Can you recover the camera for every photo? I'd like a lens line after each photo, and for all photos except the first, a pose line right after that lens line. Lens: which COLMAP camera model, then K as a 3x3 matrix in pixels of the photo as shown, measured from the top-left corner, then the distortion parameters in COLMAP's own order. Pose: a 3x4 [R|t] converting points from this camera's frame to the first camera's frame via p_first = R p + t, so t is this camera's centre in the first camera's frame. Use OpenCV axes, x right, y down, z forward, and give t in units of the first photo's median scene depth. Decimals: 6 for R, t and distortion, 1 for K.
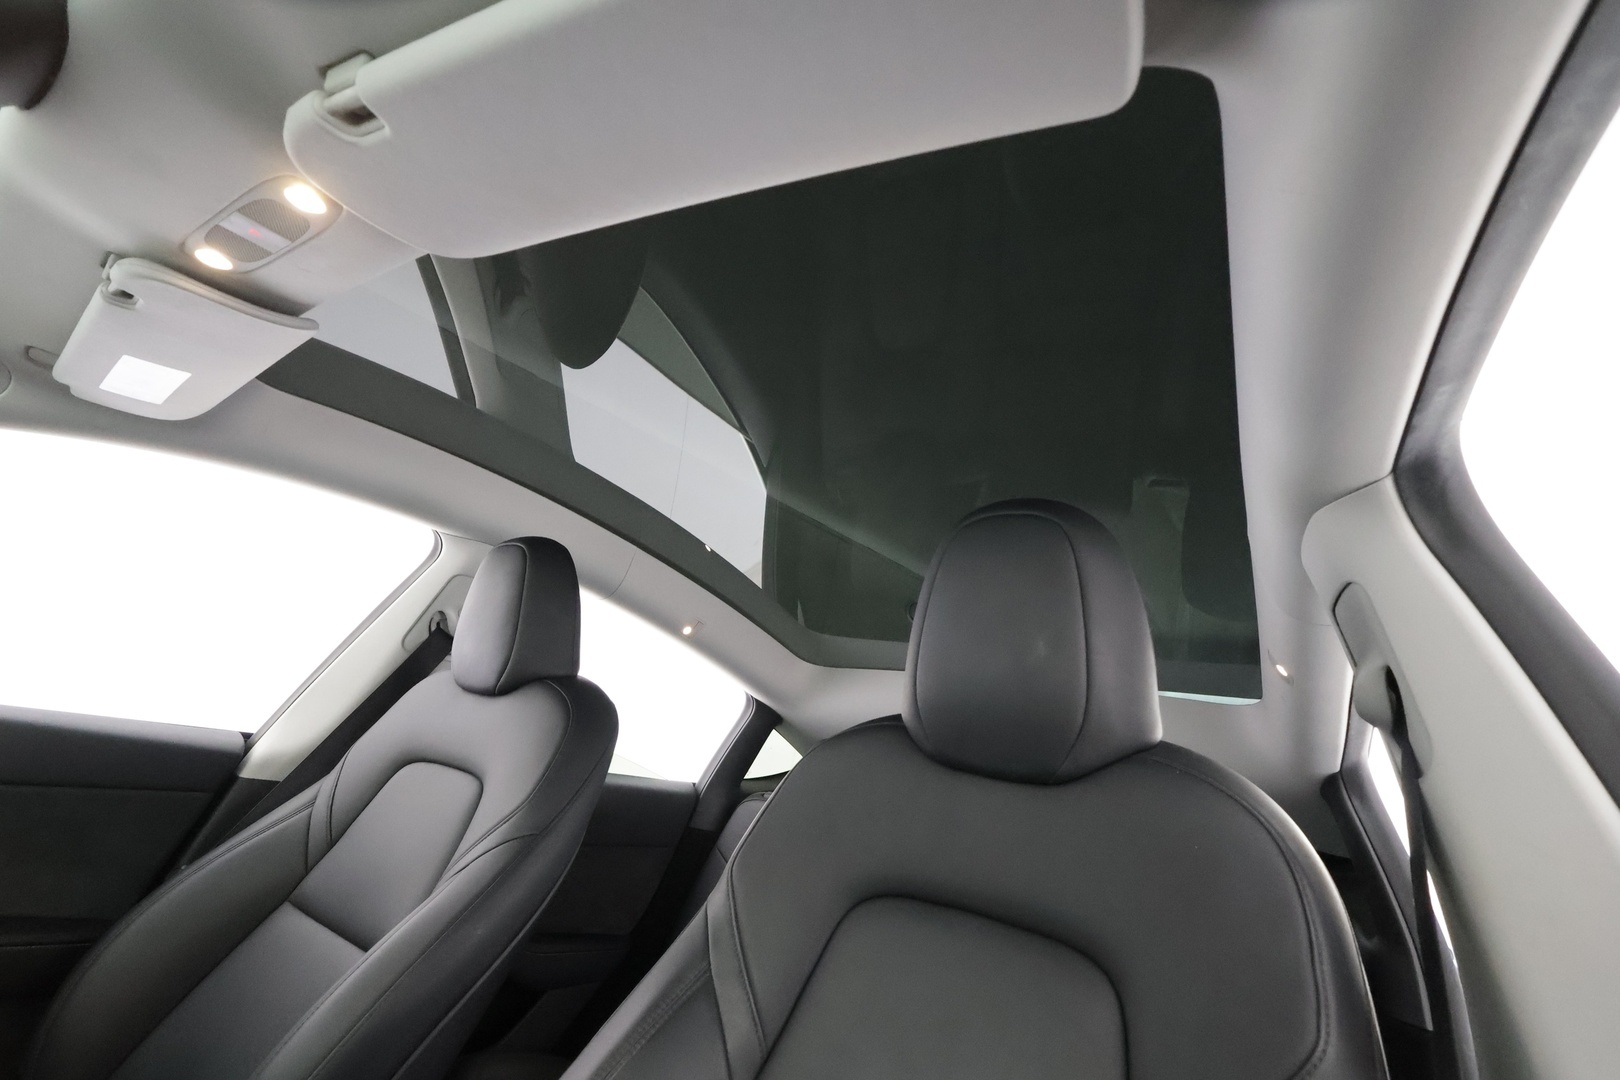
lens RADIAL K [[756.0, 0, 810.2], [0, 756.0, 547.5], [0, 0, 1]] dist [0.000573, 0.000303]
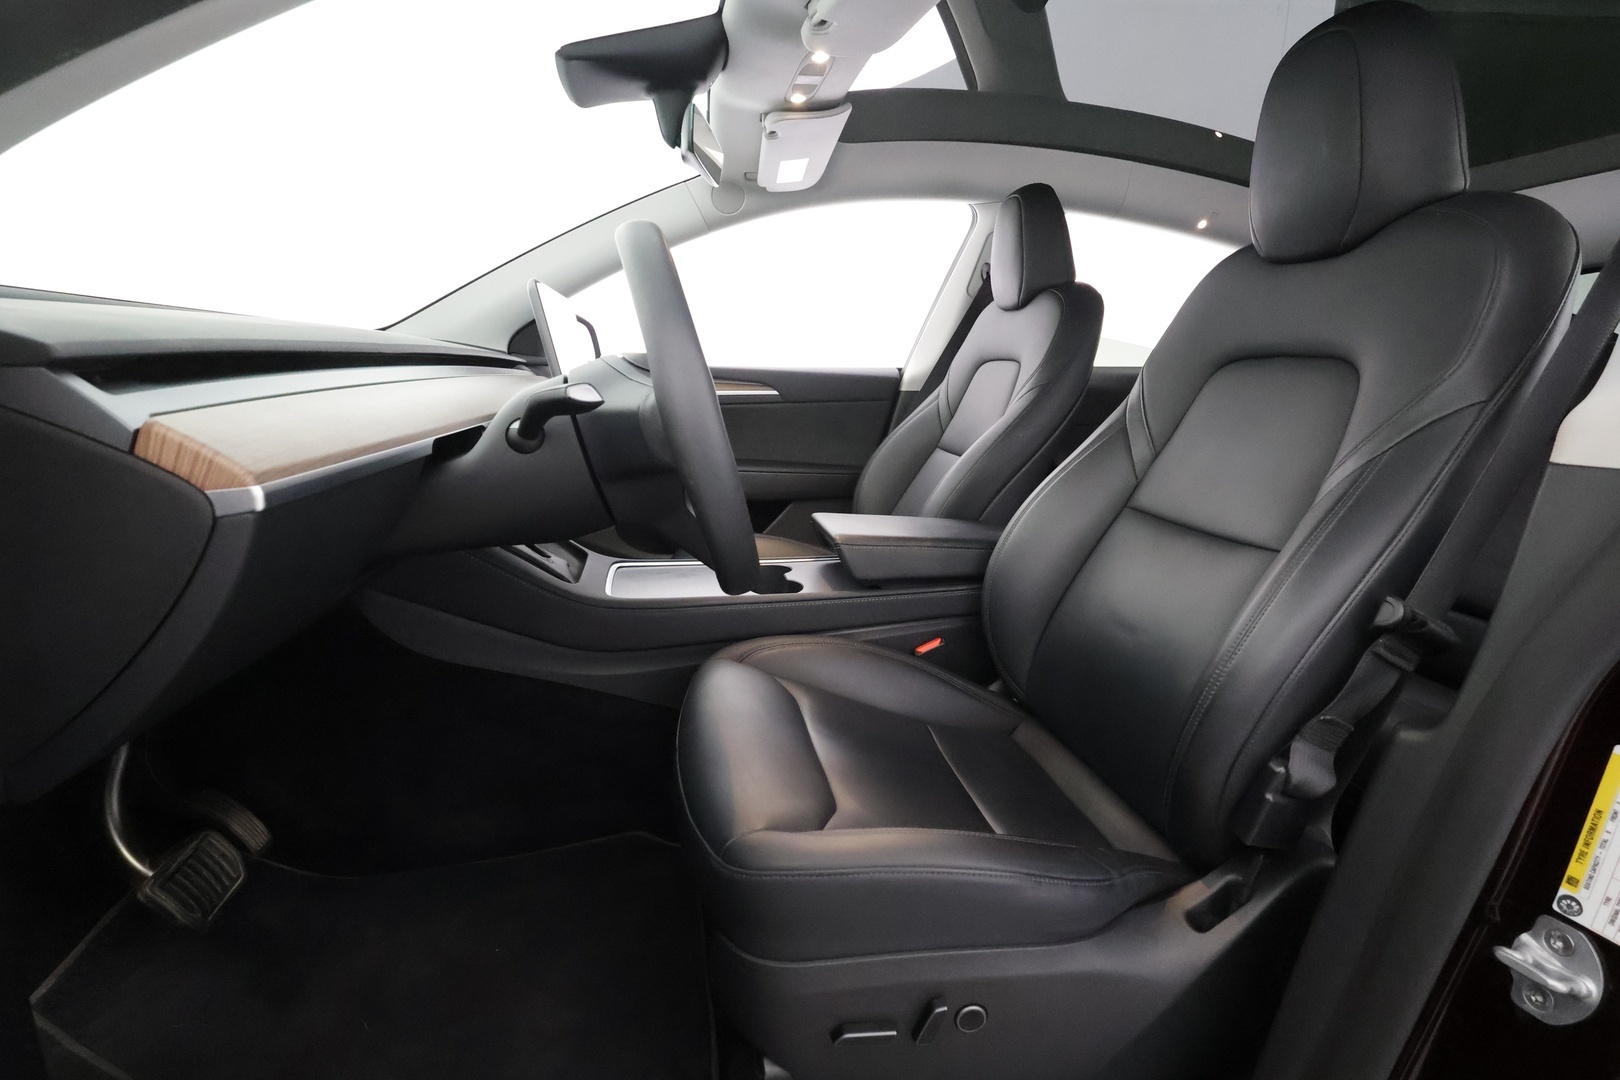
lens RADIAL K [[756.0, 0, 810.2], [0, 756.0, 547.5], [0, 0, 1]] dist [0.000573, 0.000303]
pose [[0.700586, 0.003777, -0.713558, 0.352520], [0.303572, 0.903402, 0.302836, 0.047769], [0.645773, -0.428779, 0.631764, -0.397620]]
